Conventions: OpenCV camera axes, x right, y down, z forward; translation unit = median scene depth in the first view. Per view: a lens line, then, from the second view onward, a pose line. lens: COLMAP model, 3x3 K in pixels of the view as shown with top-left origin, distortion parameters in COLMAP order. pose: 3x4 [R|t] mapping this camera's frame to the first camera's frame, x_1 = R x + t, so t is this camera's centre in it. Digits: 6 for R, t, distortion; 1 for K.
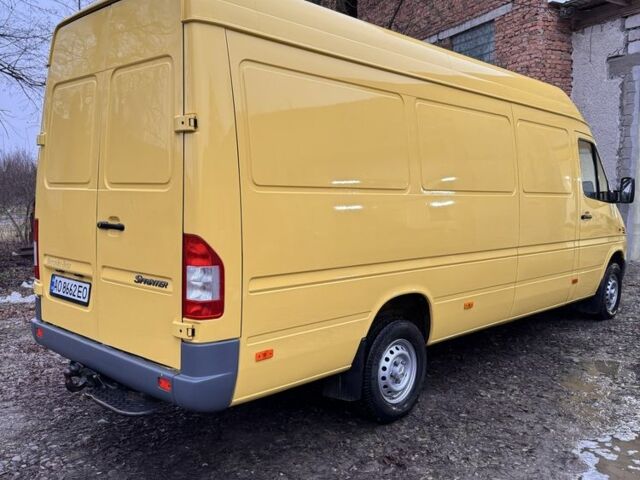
lens RADIAL K [[576.2, 0, 320.0], [0, 576.2, 240.0], [0, 0, 1]] dist [0.067320, -0.162524]
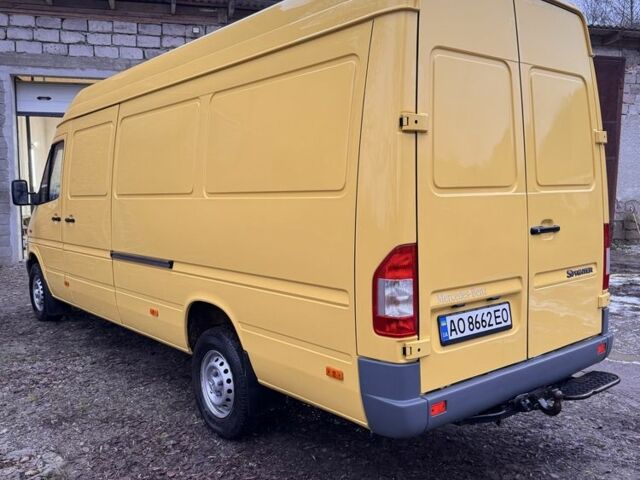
lens RADIAL K [[576.2, 0, 320.0], [0, 576.2, 240.0], [0, 0, 1]] dist [0.067320, -0.162524]
pose [[0.221877, -0.111850, 0.968638, -1.253496], [0.115217, 0.989447, 0.087861, -0.123235], [-0.968244, 0.092109, 0.232423, 1.027262]]
